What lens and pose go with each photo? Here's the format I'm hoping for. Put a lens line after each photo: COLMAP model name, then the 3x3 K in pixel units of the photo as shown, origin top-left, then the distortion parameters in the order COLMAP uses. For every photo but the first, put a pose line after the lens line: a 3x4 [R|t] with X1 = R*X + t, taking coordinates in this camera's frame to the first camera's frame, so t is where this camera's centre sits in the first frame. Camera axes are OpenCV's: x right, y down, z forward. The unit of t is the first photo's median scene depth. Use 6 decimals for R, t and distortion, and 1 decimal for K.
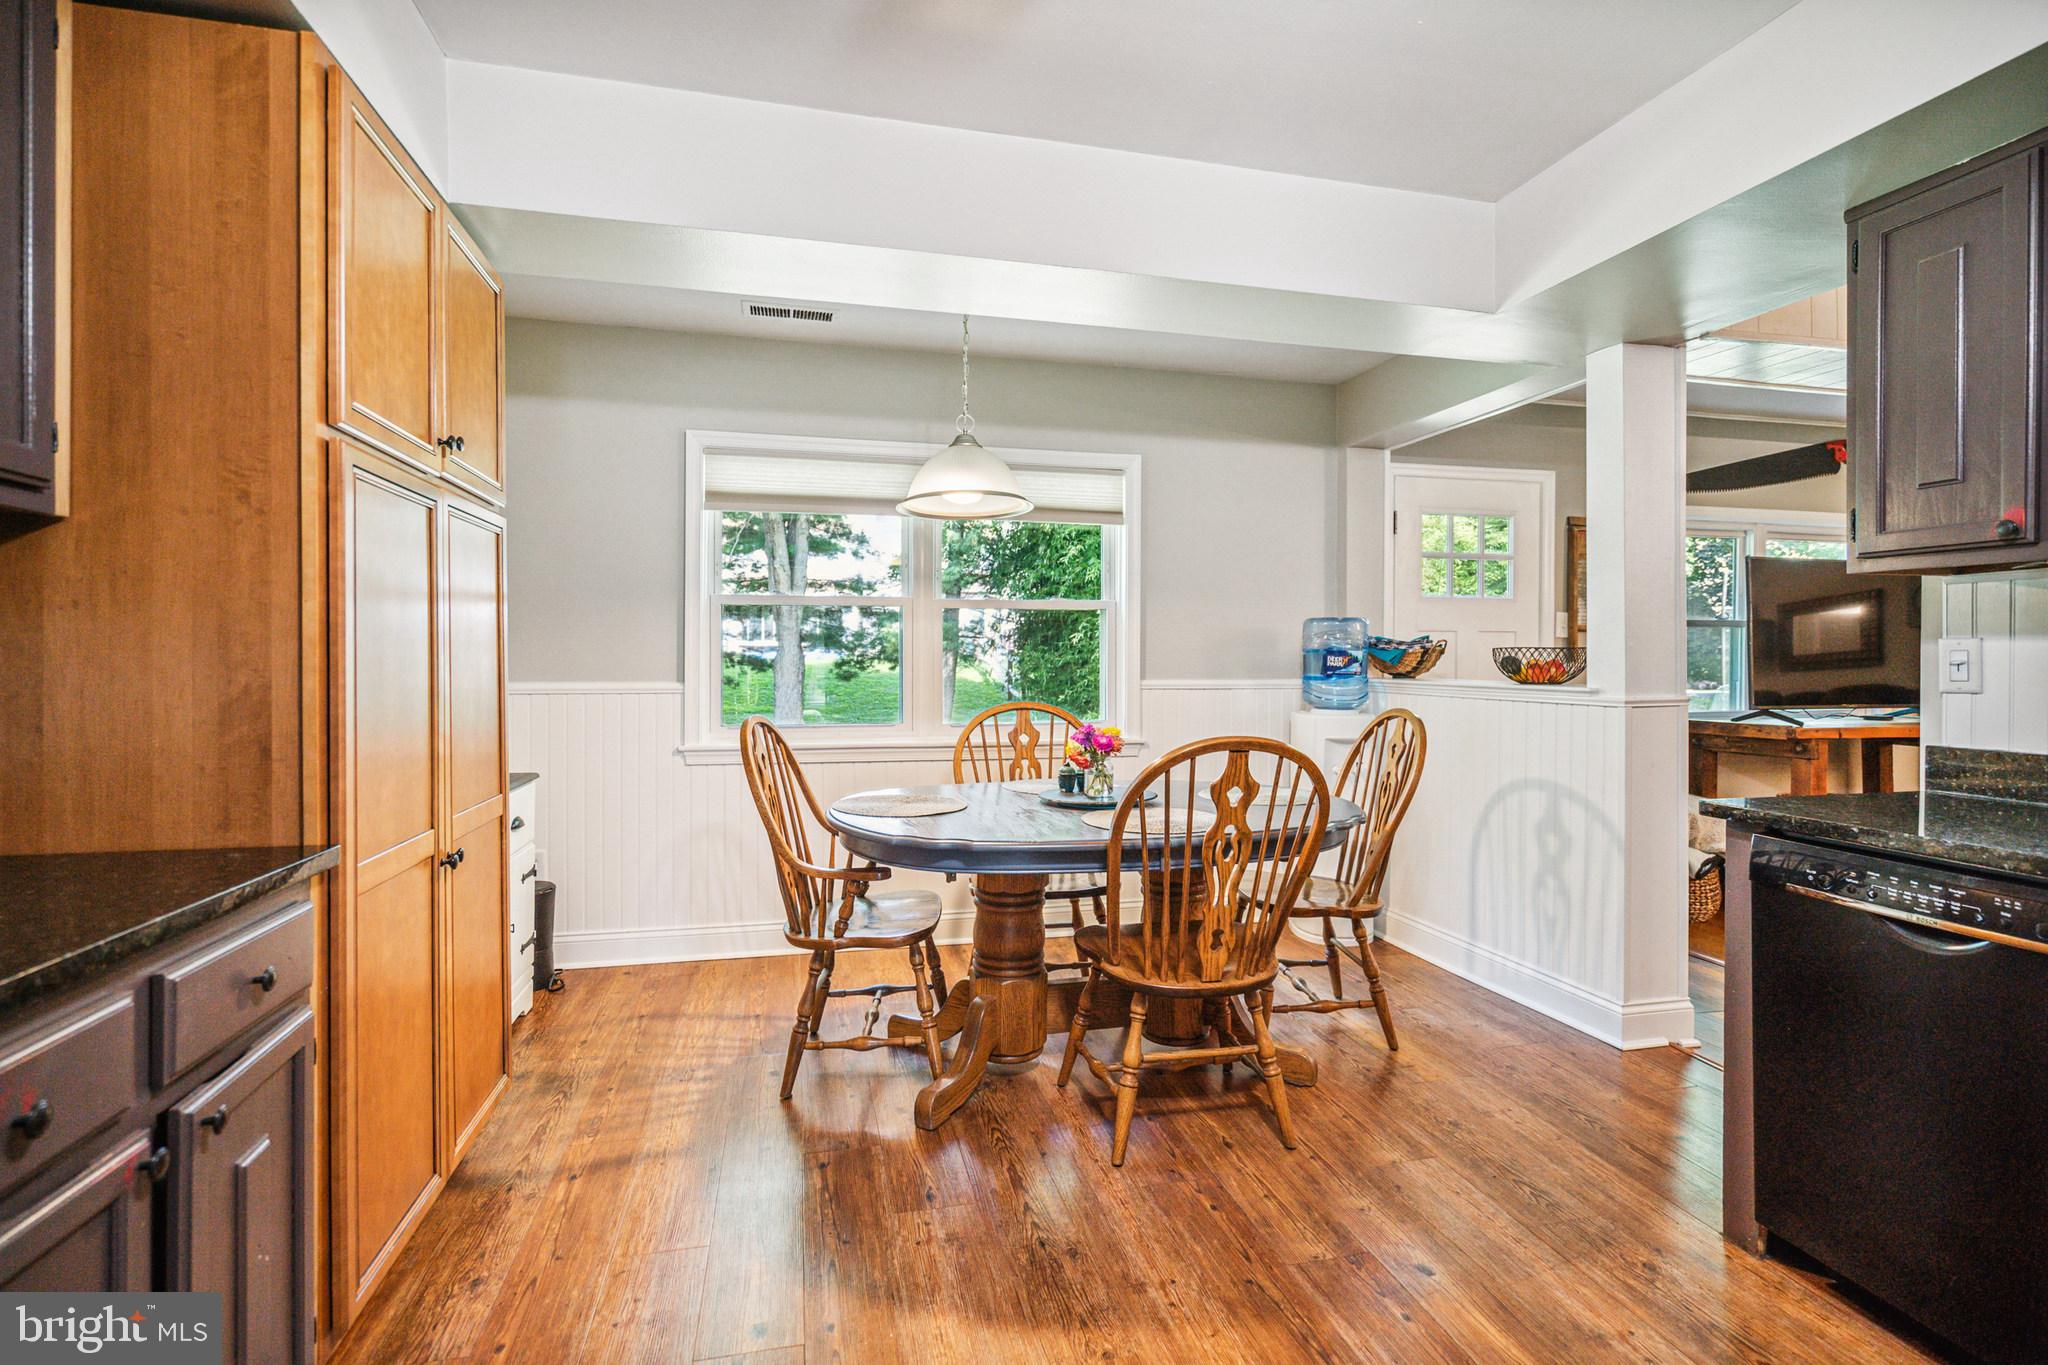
lens RADIAL K [[941.9, 0, 1026.0], [0, 941.9, 670.8], [0, 0, 1]] dist [-0.000877, 0.001828]
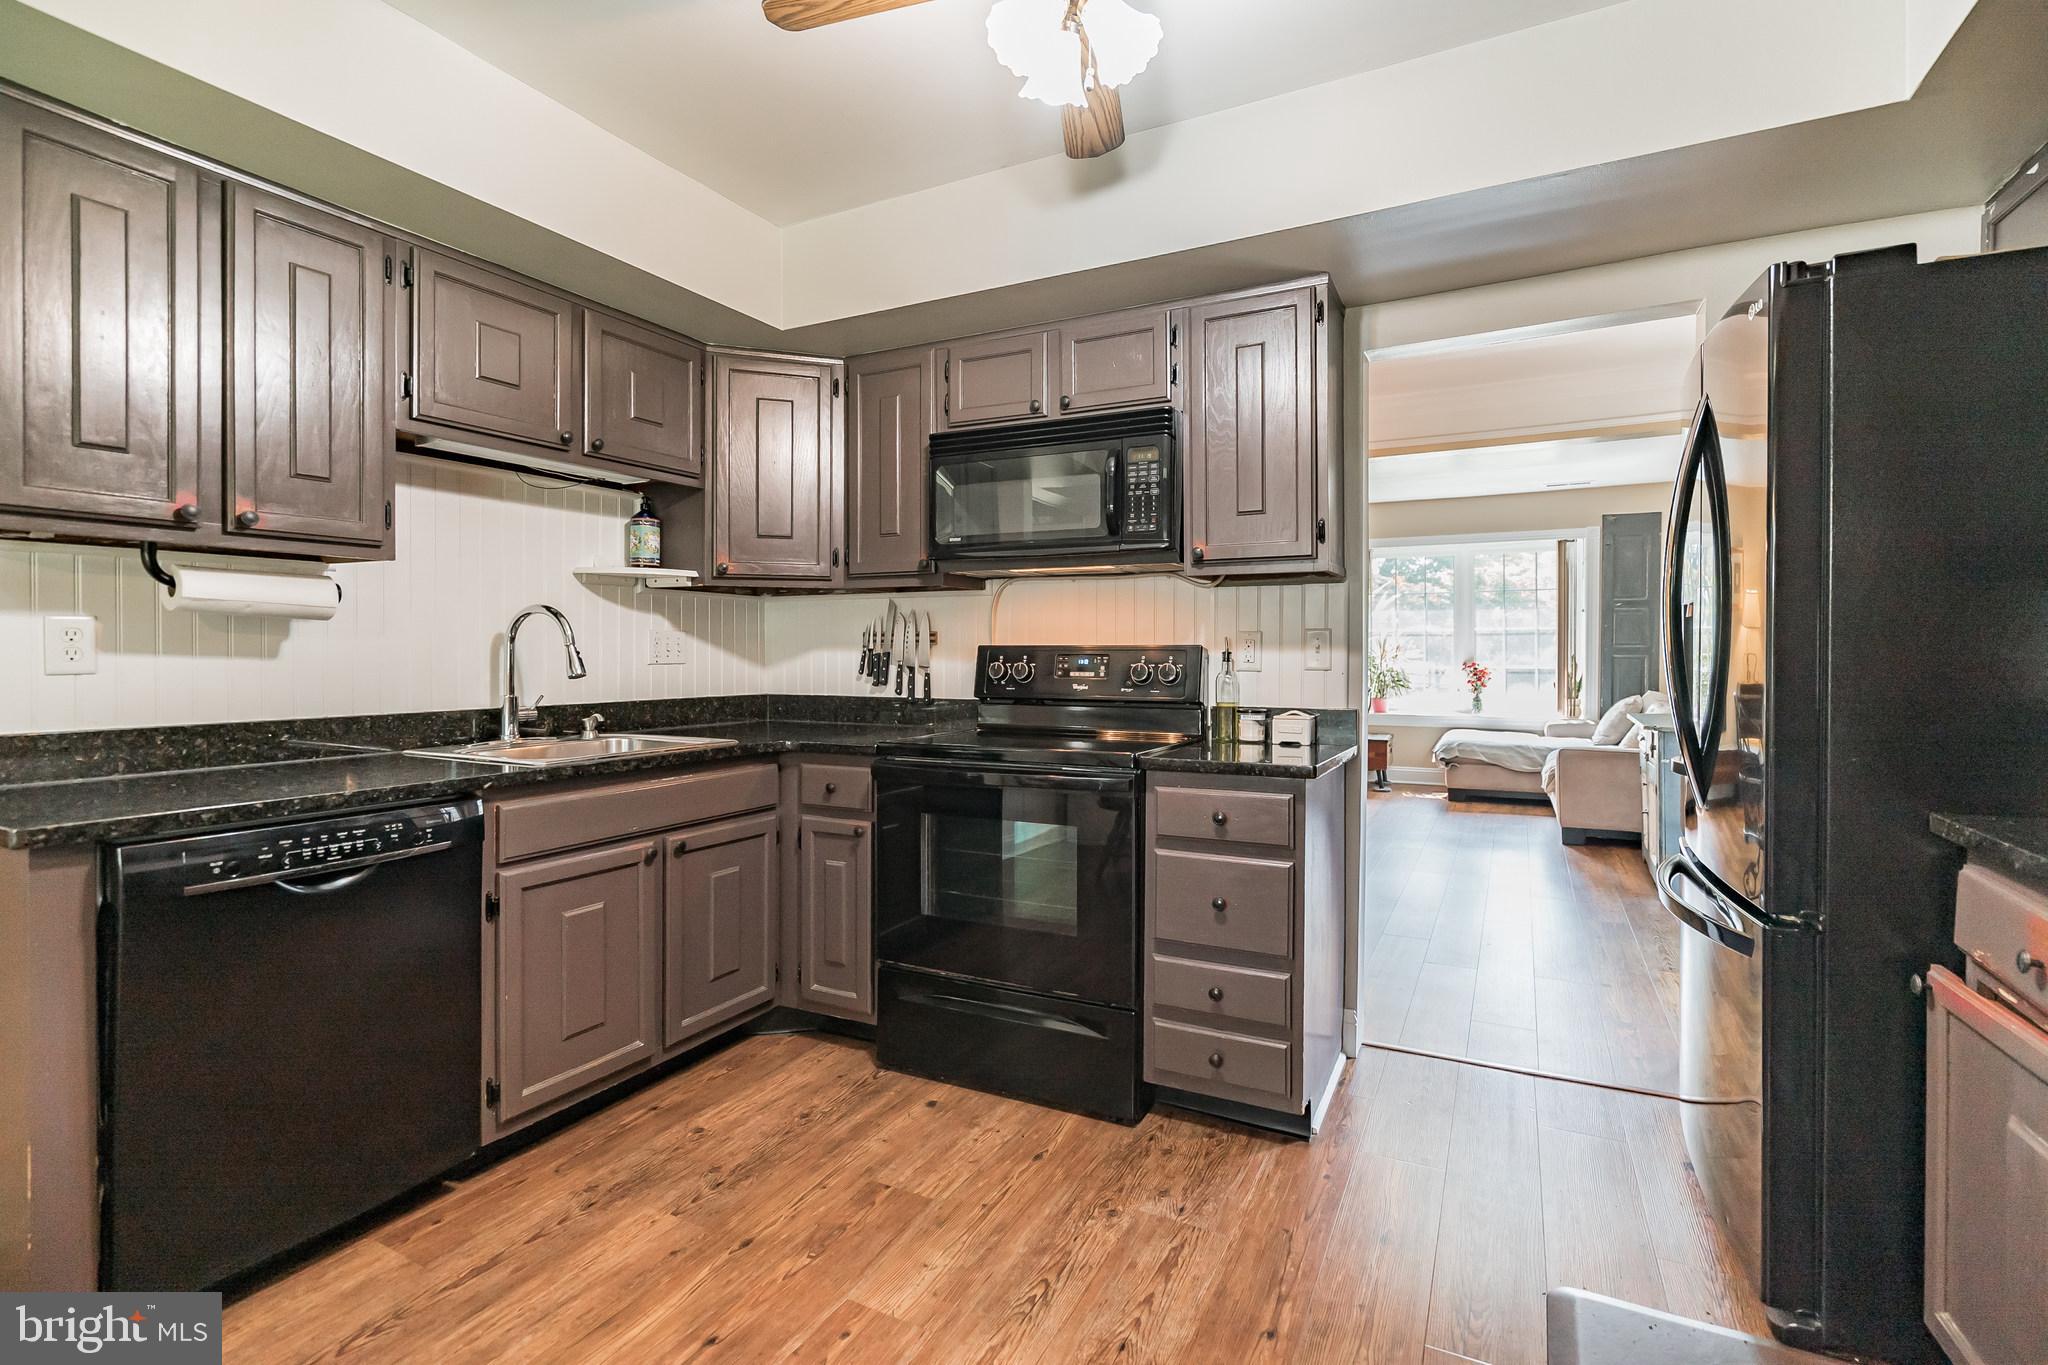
lens RADIAL K [[941.9, 0, 1026.0], [0, 941.9, 664.0], [0, 0, 1]] dist [-0.000877, 0.001828]
pose [[-0.755554, -0.006346, 0.655055, -0.435285], [0.003219, 0.999905, 0.013400, 0.007306], [-0.655078, 0.012233, -0.755462, 1.334267]]
